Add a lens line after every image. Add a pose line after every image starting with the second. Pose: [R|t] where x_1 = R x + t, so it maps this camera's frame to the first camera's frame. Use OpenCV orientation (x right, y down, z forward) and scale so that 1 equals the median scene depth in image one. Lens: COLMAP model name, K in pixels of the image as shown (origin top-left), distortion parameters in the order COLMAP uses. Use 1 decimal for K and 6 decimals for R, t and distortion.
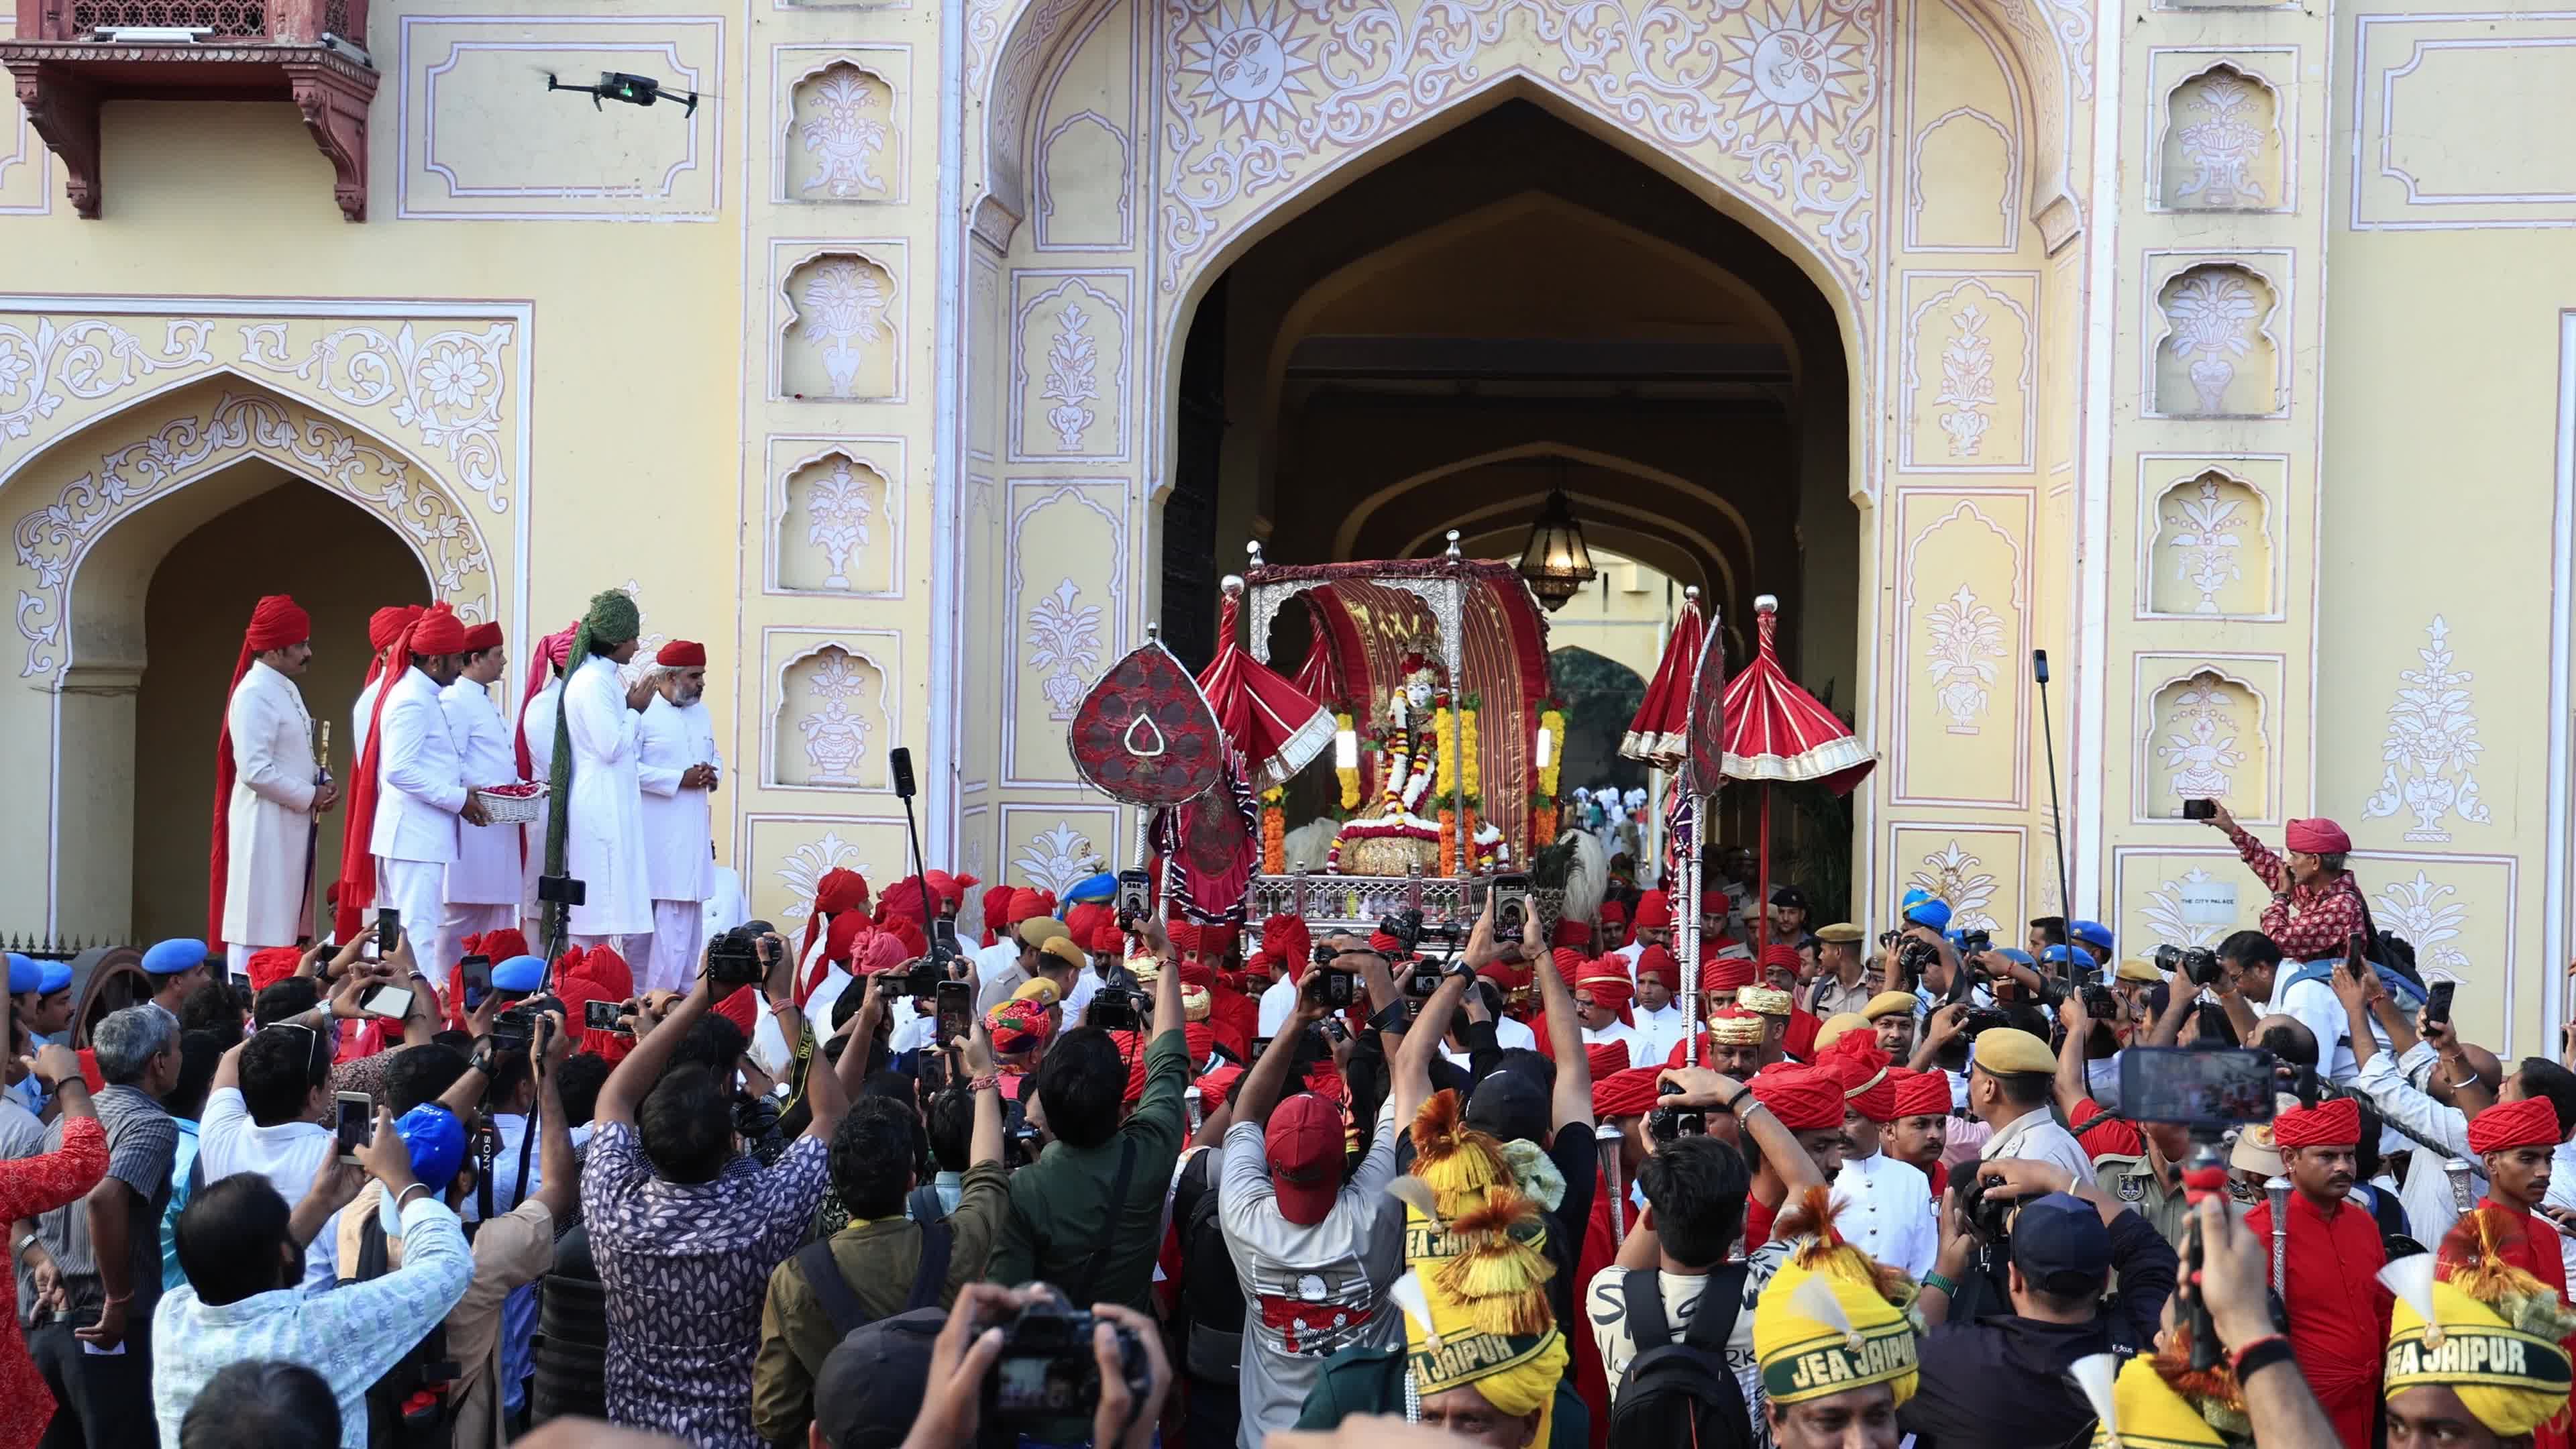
lens RADIAL K [[3225.6, 0, 1276.1], [0, 3225.6, 724.0], [0, 0, 1]] dist [0.021048, 0.232642]
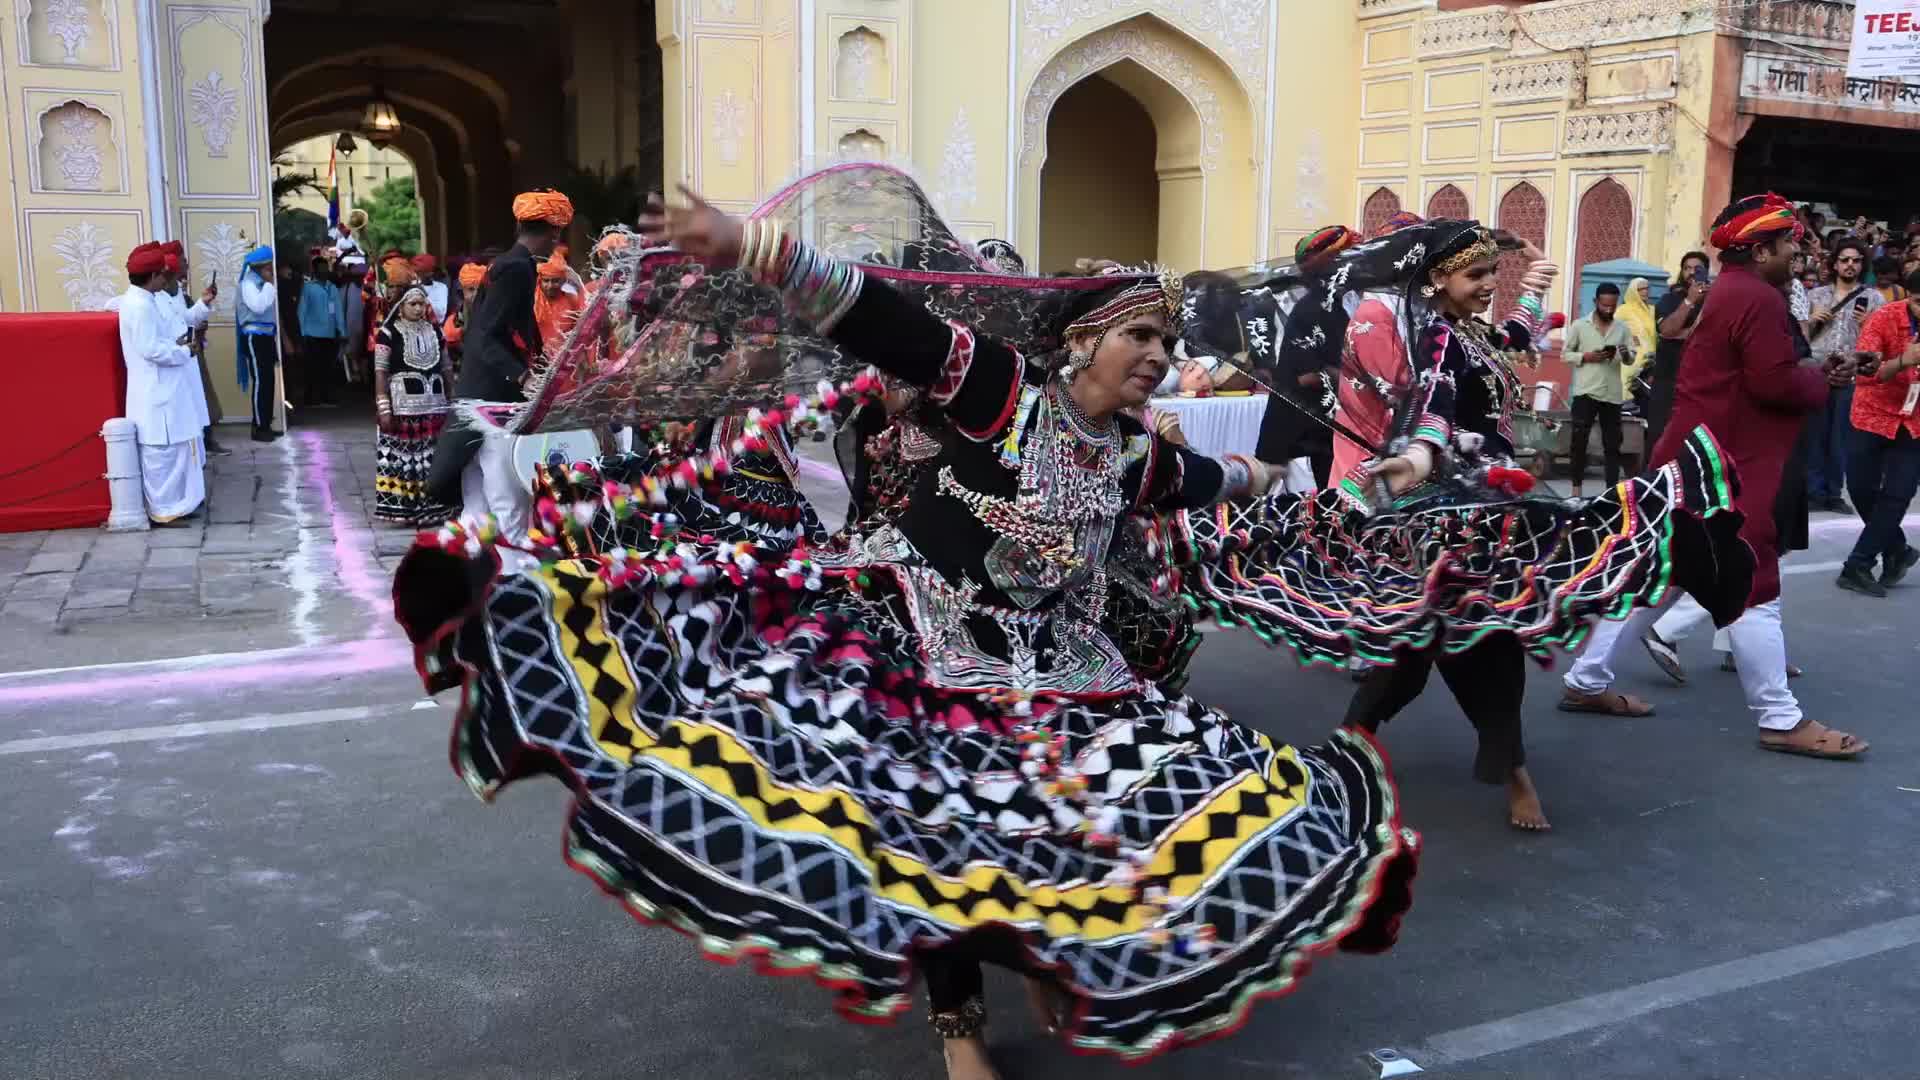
lens RADIAL K [[1565.5, 0, 926.3], [0, 1565.5, 543.7], [0, 0, 1]] dist [-0.092124, 0.055238]
pose [[0.876906, -0.094573, 0.471267, -0.140794], [0.007986, 0.983184, 0.182443, 0.055755], [-0.480596, -0.156222, 0.862915, 0.109143]]
